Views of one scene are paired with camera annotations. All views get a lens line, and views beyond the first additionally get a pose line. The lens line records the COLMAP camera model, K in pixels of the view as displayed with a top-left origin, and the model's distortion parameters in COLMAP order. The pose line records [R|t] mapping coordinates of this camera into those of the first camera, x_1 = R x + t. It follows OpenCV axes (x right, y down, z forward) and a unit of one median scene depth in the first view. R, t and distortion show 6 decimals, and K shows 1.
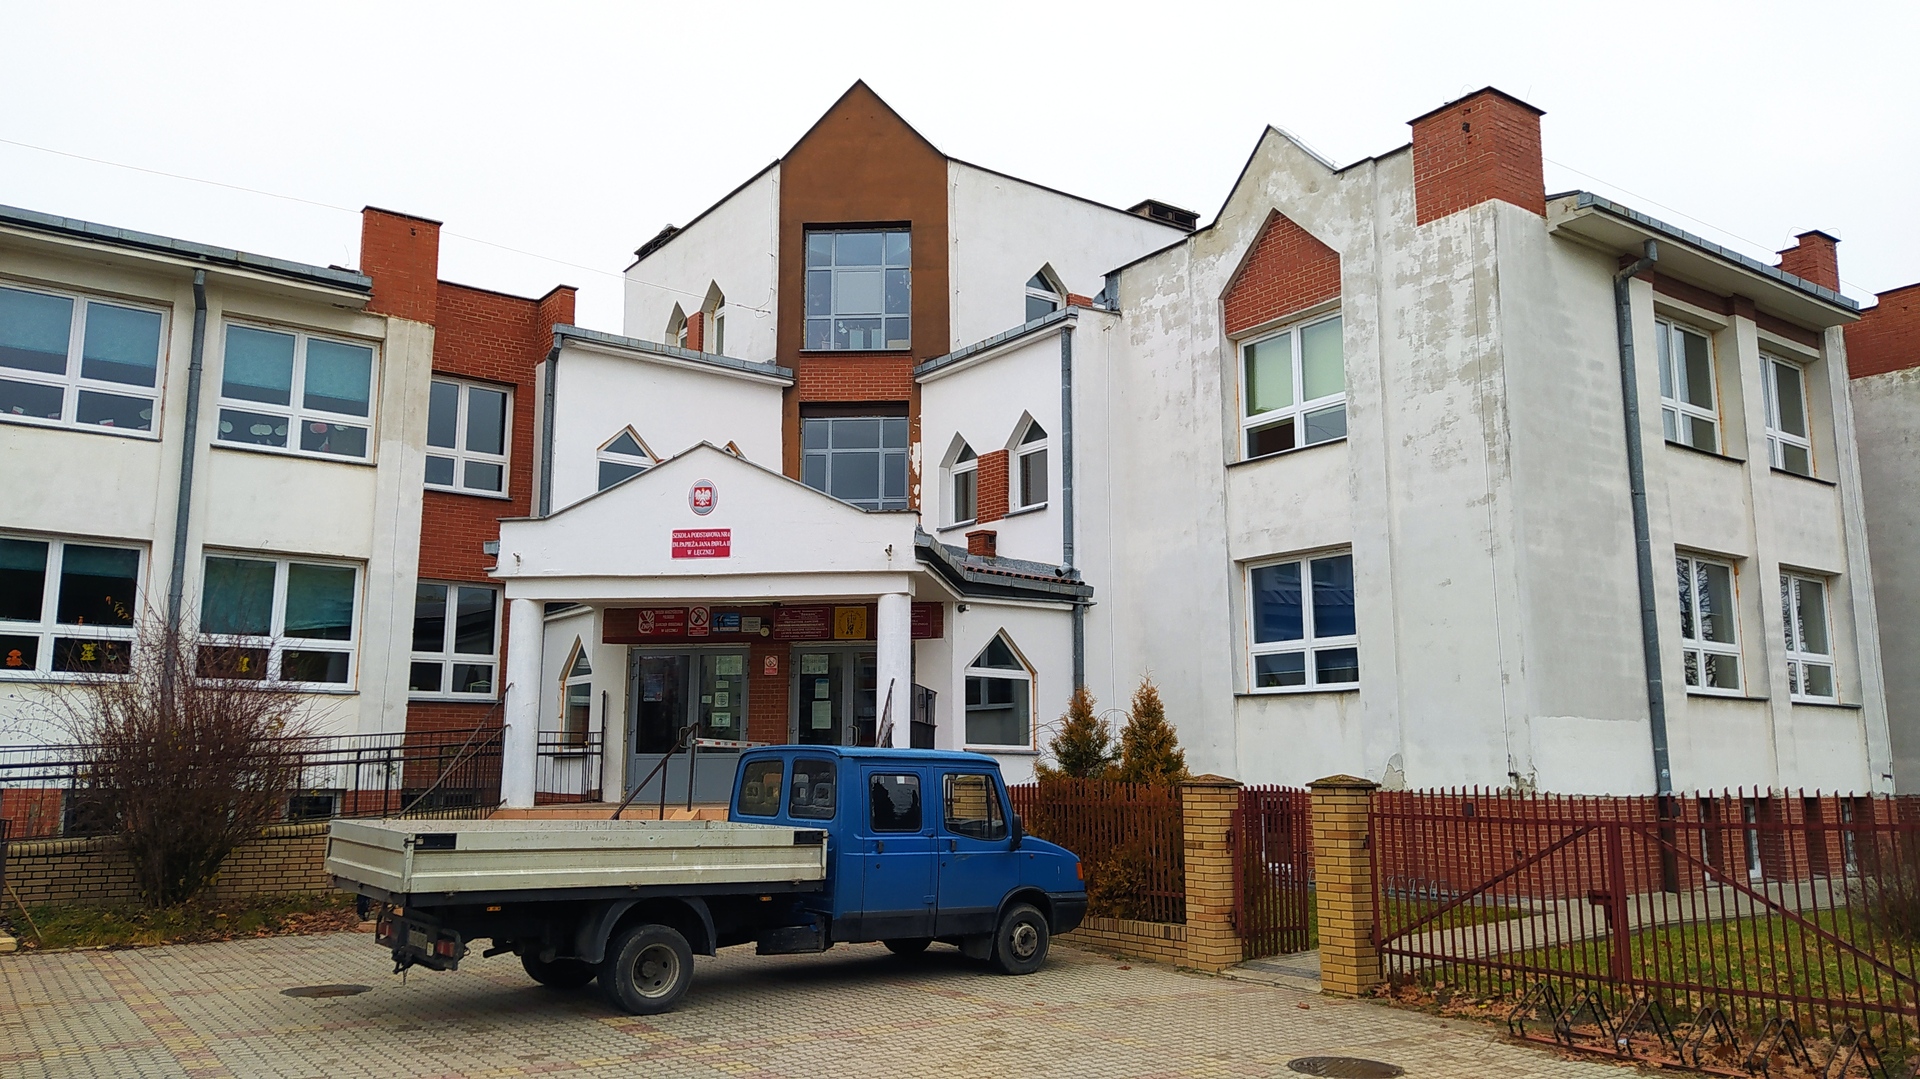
lens RADIAL K [[1421.7, 0, 954.0], [0, 1421.7, 537.2], [0, 0, 1]] dist [0.095374, -0.143043]
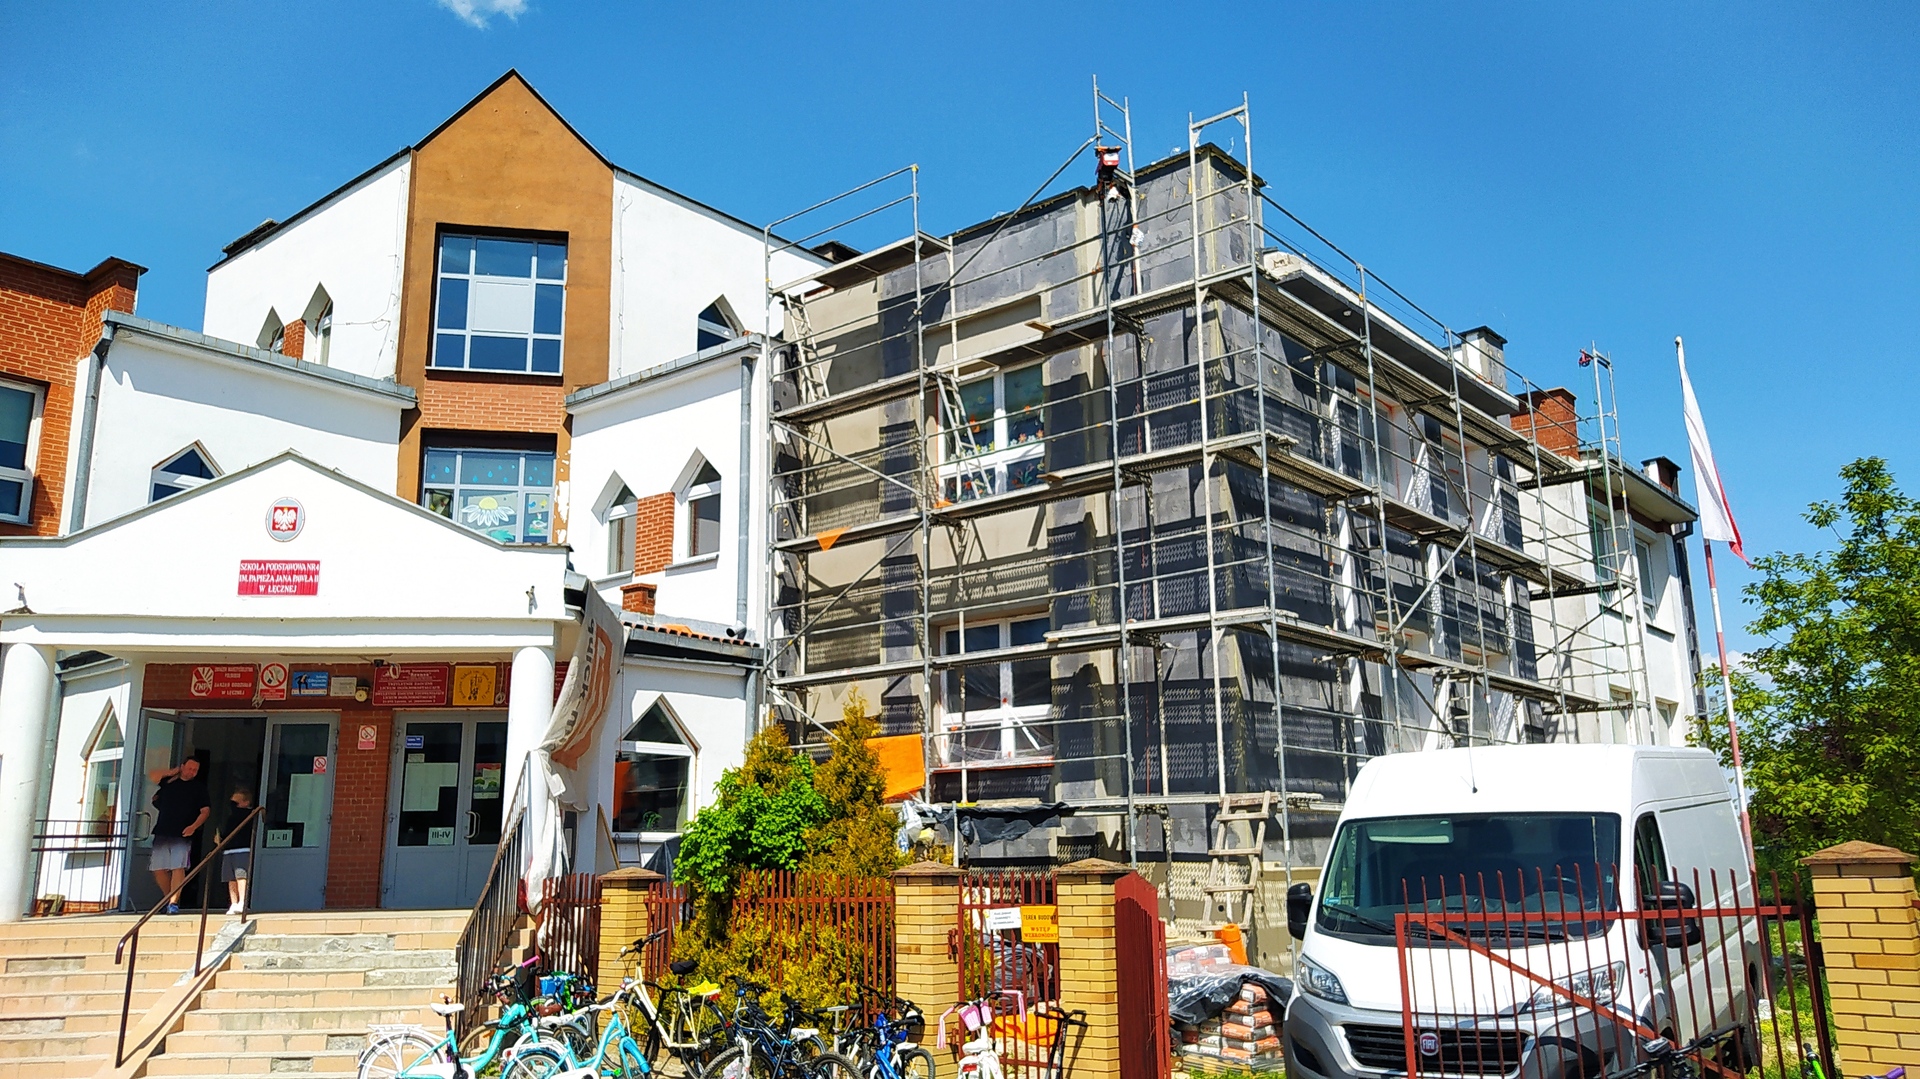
lens RADIAL K [[1421.7, 0, 954.0], [0, 1421.7, 537.2], [0, 0, 1]] dist [0.095374, -0.143043]
pose [[0.967960, 0.043832, 0.247250, -0.012056], [-0.029122, 0.997598, -0.062842, 0.016990], [-0.249411, 0.053628, 0.966912, 0.112144]]
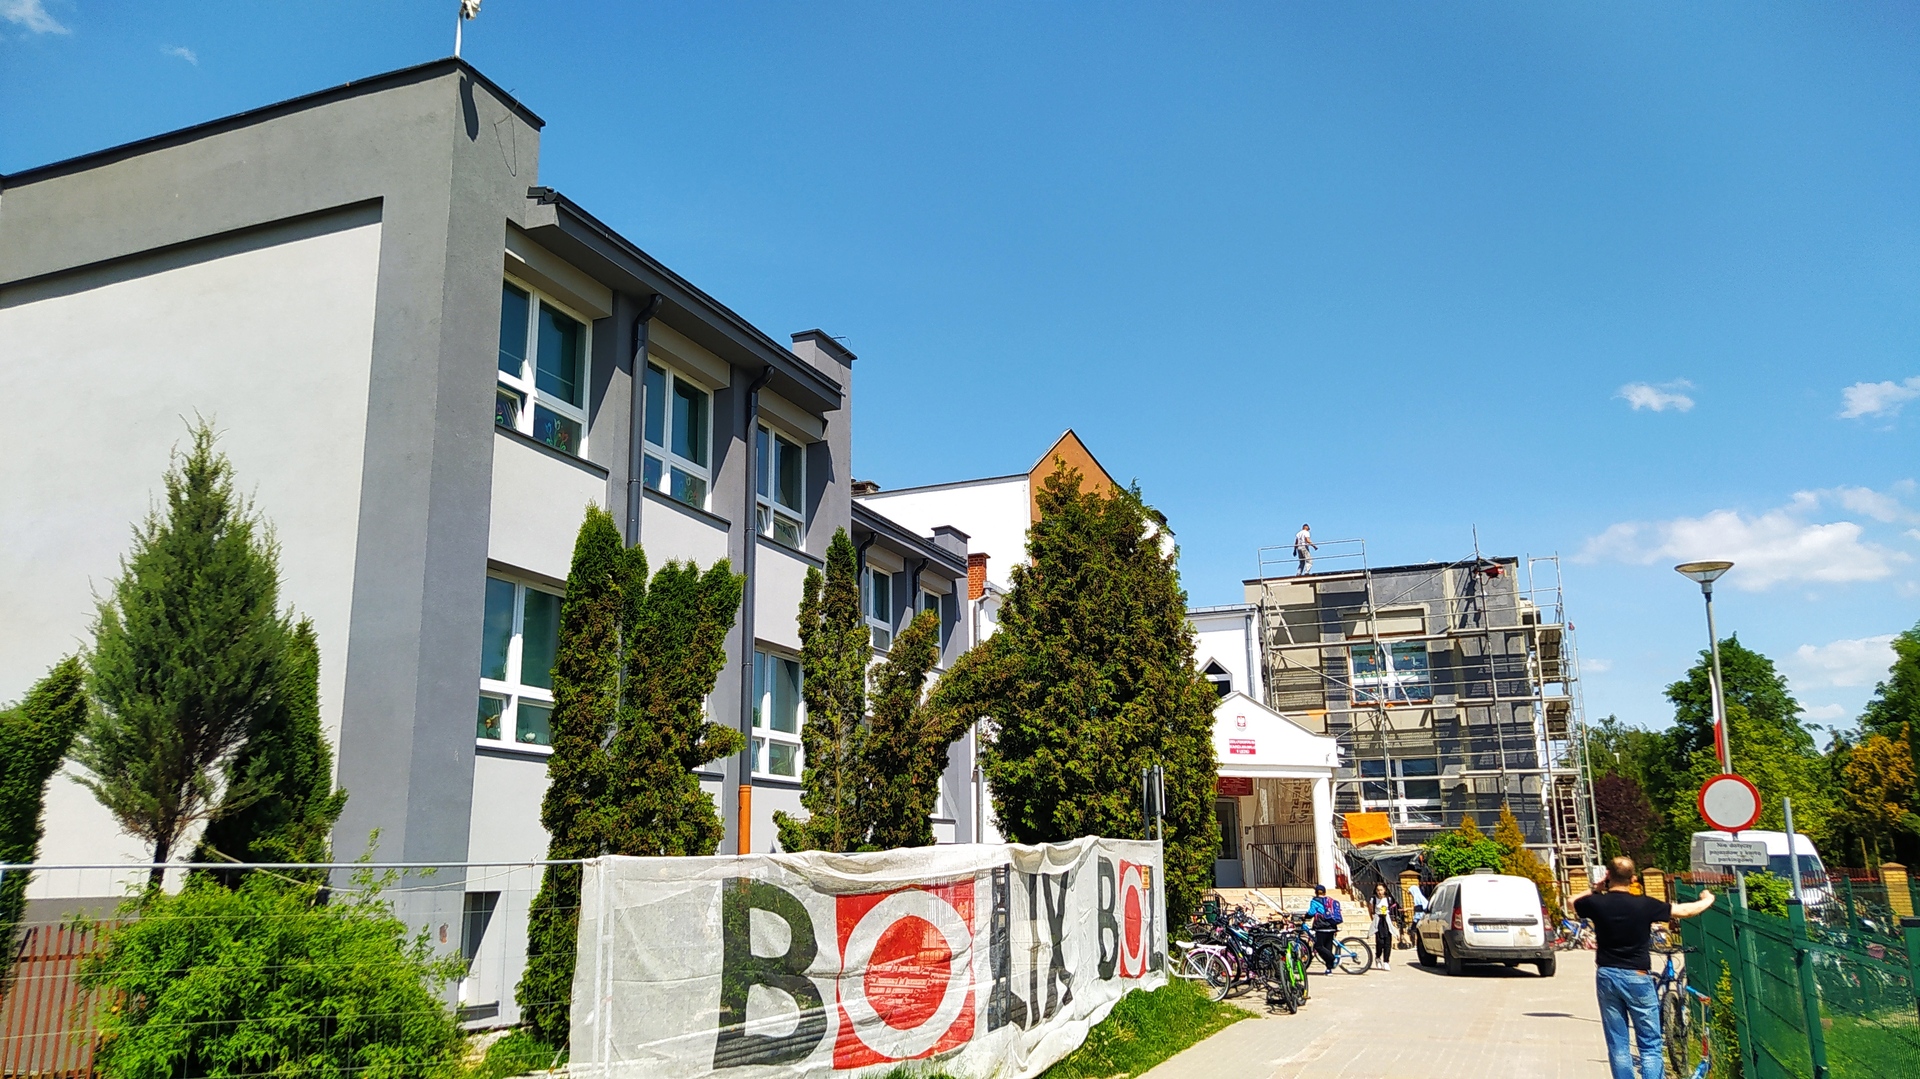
lens RADIAL K [[1421.7, 0, 954.0], [0, 1421.7, 537.2], [0, 0, 1]] dist [0.095374, -0.143043]
pose [[0.842282, 0.114345, 0.526769, -1.220027], [-0.077939, 0.992807, -0.090886, -0.055163], [-0.533372, 0.035495, 0.845136, -0.318302]]
